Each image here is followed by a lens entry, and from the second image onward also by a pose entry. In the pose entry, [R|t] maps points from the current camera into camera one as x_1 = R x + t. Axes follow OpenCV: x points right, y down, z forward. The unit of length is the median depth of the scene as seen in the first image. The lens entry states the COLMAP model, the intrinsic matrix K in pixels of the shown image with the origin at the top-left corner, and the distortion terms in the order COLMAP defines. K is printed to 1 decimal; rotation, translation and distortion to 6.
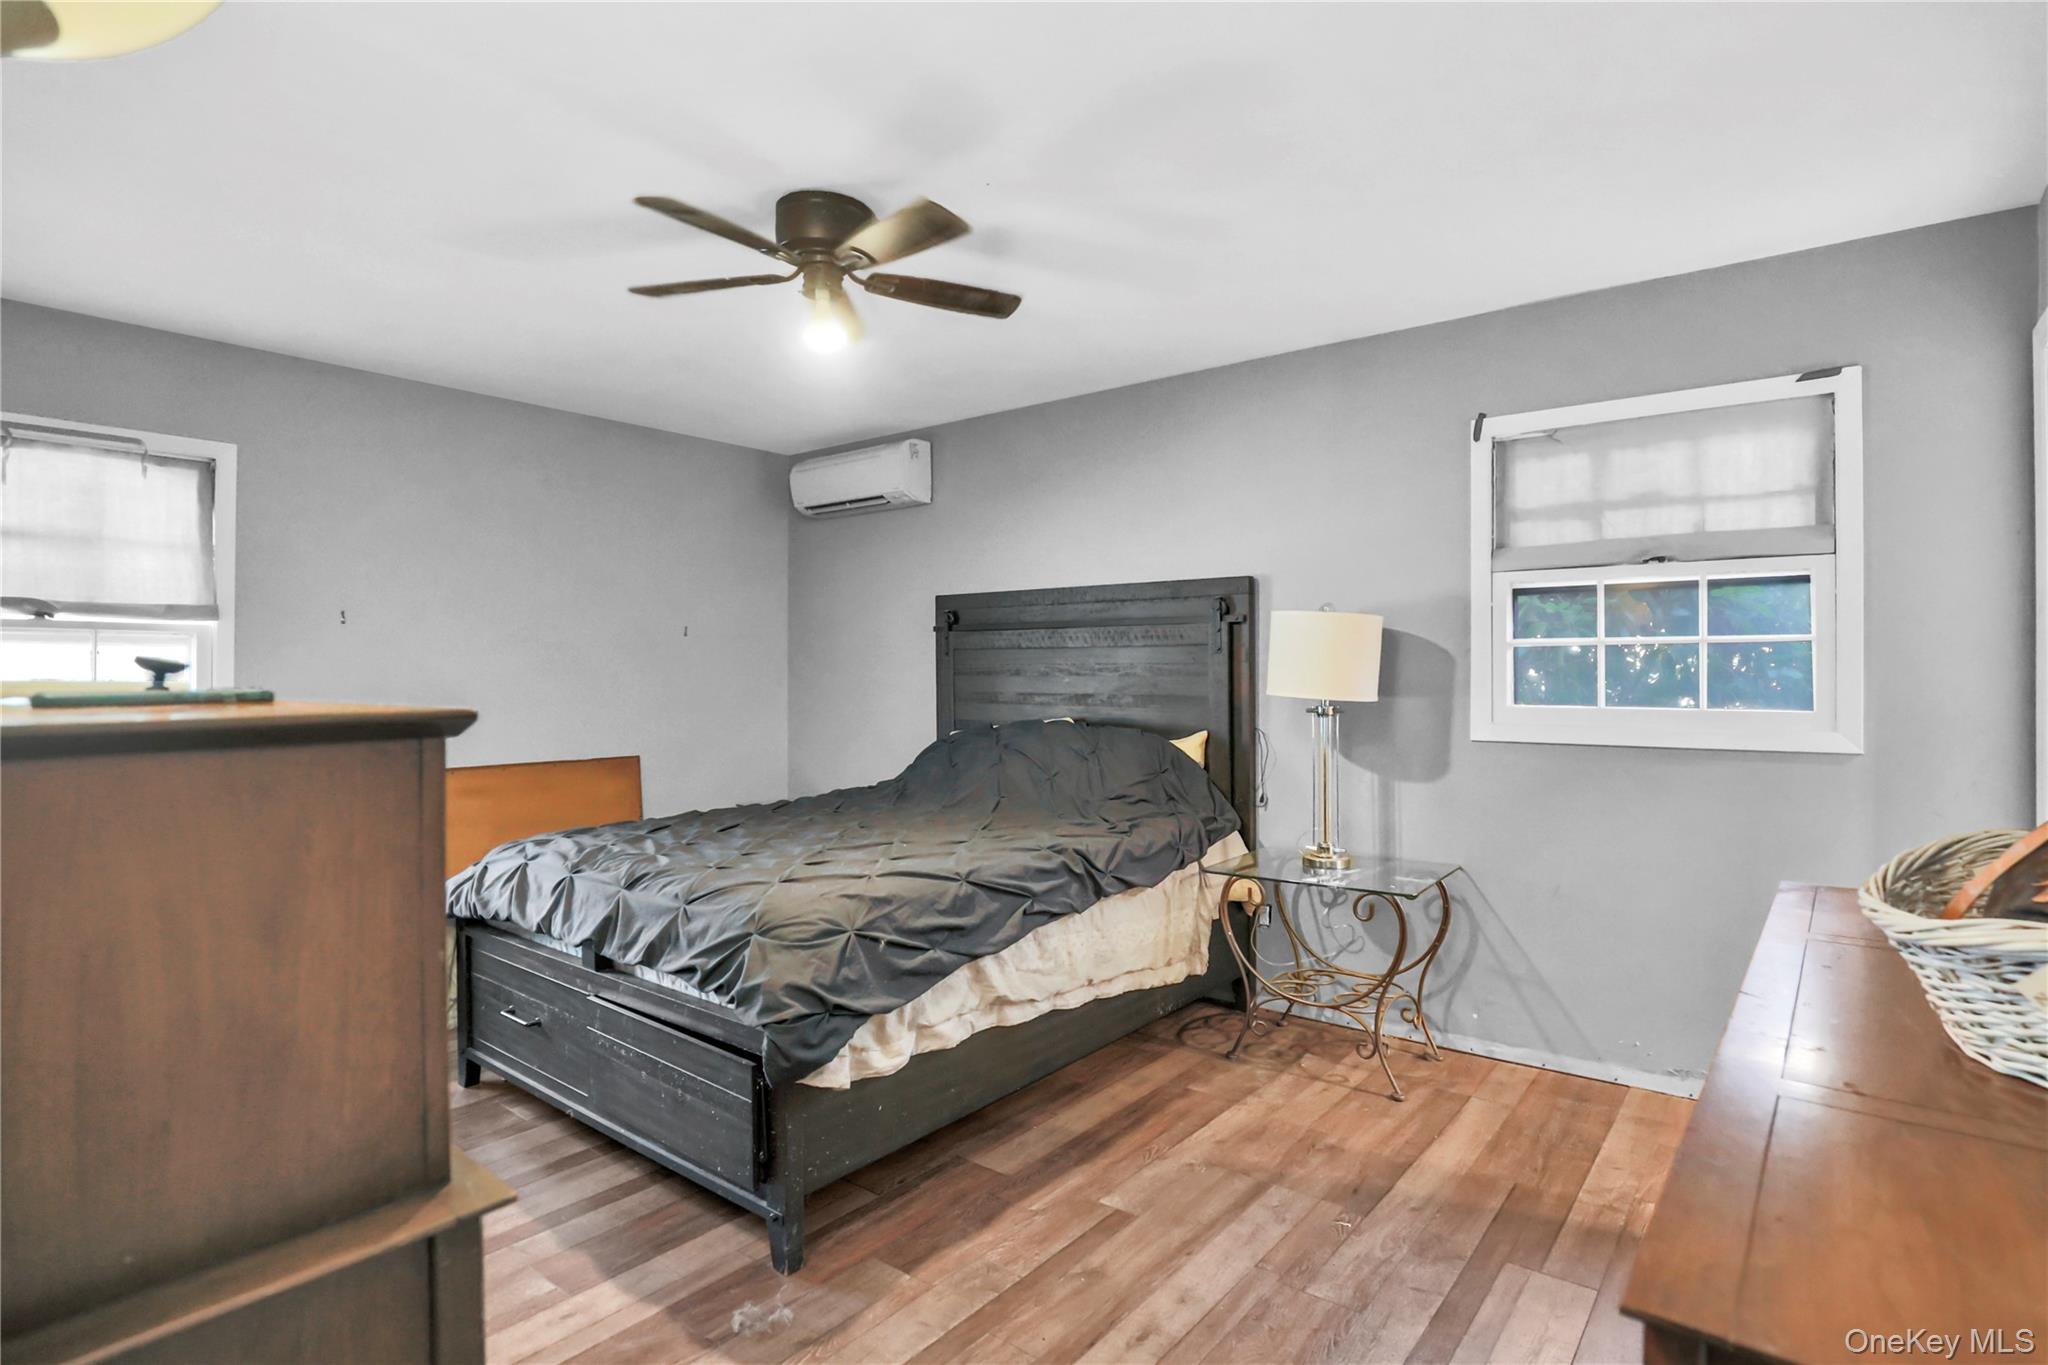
lens RADIAL K [[1022.0, 0, 1019.6], [0, 1022.0, 655.5], [0, 0, 1]] dist [-0.022471, 0.001973]
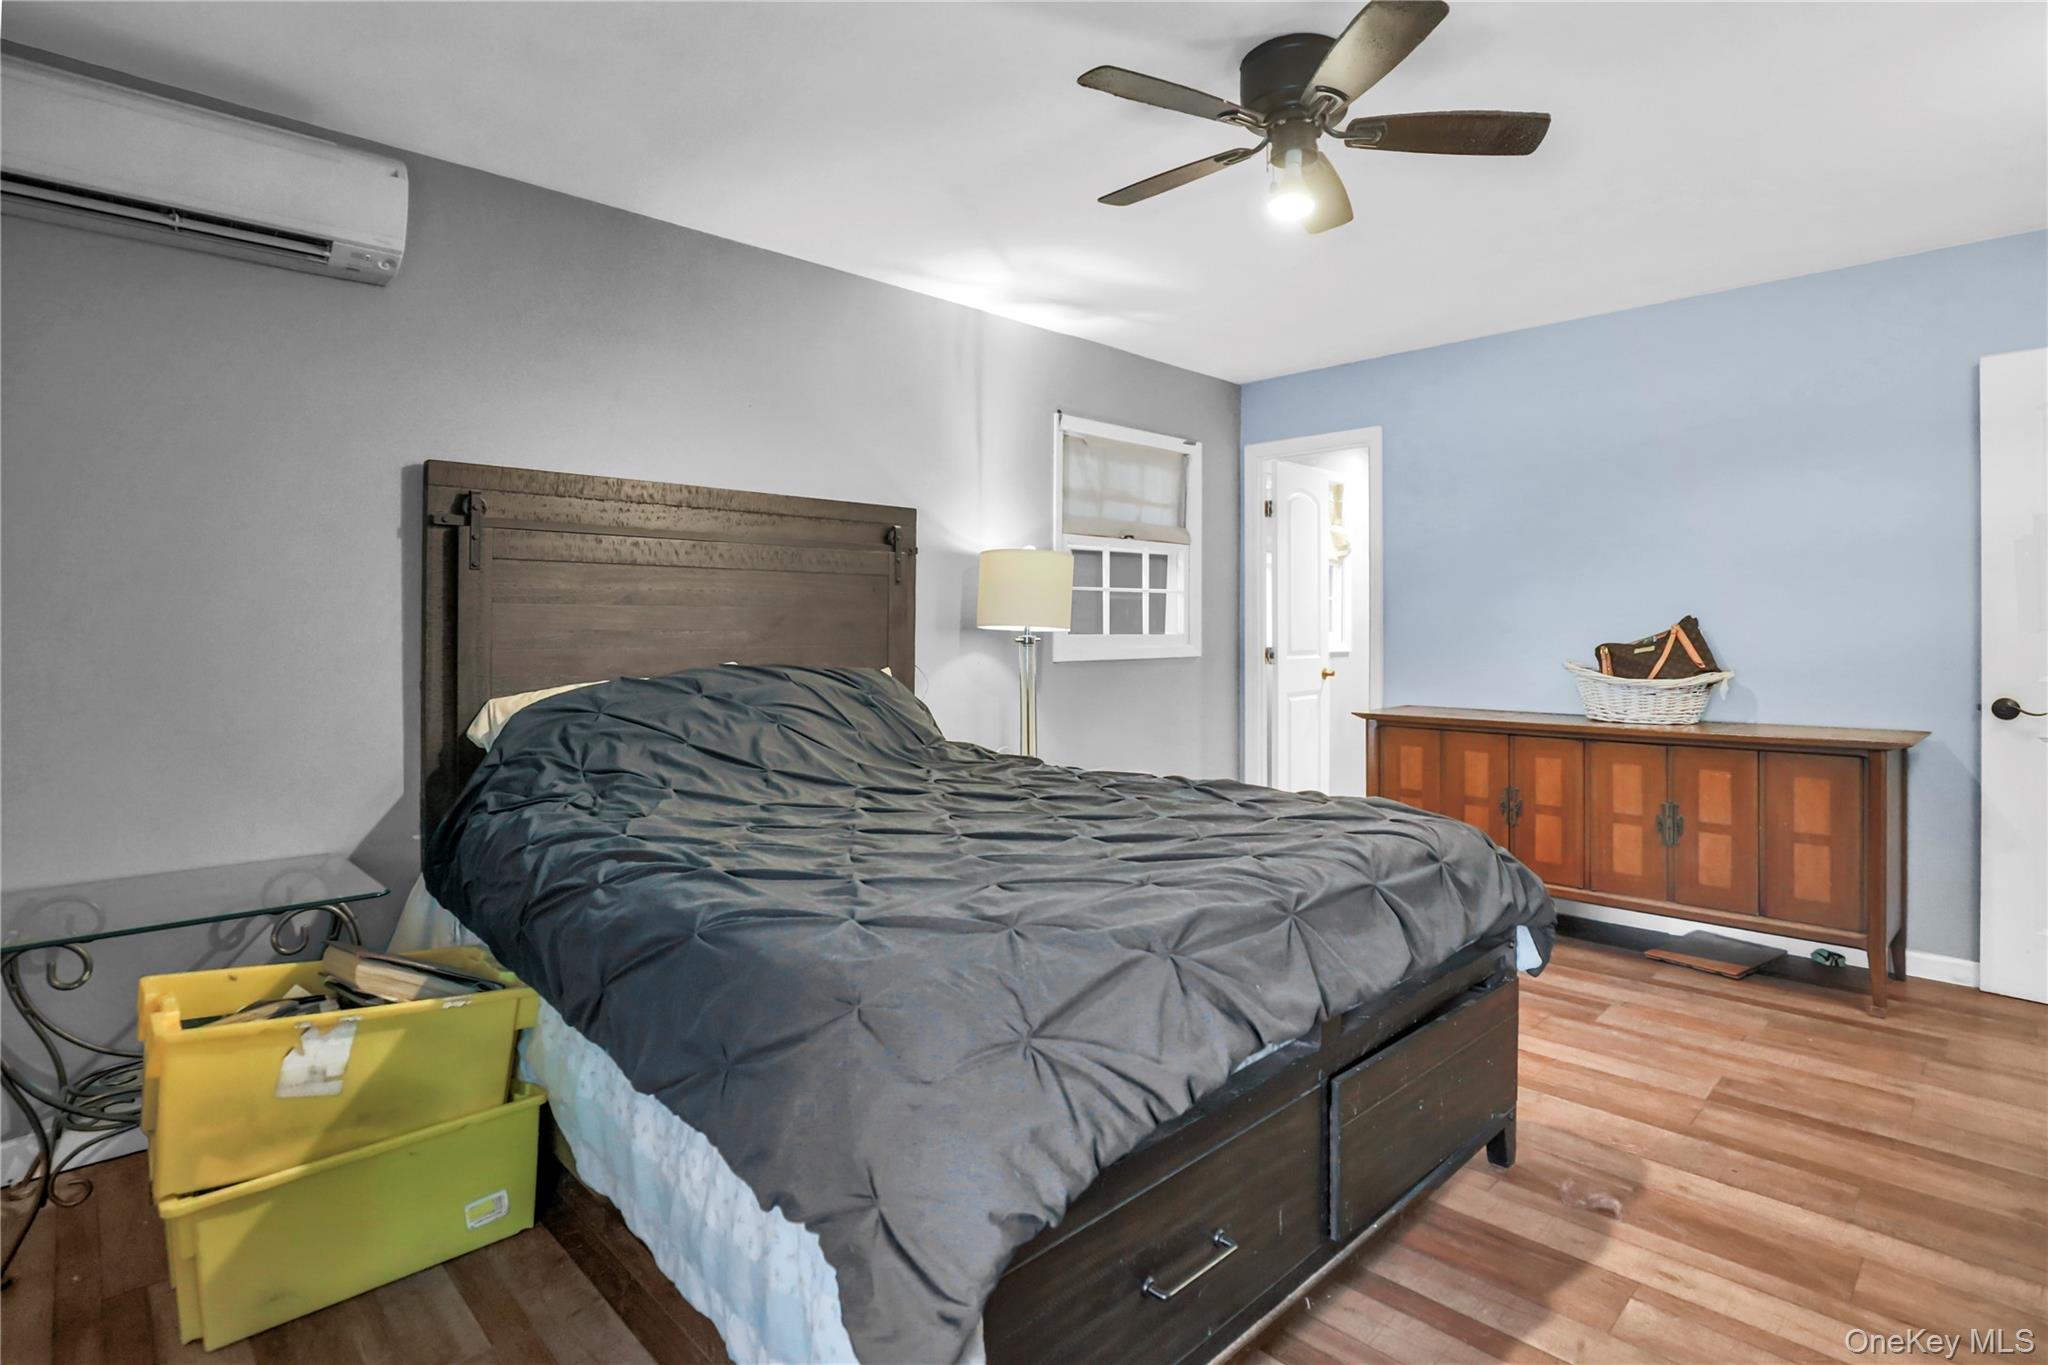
lens RADIAL K [[1034.4, 0, 1032.2], [0, 1034.4, 623.0], [0, 0, 1]] dist [-0.022221, 0.000460]
pose [[0.126370, 0.008362, 0.991948, -0.928574], [-0.013923, 0.999881, -0.006655, 0.046690], [-0.991885, -0.012969, 0.126472, 0.942045]]
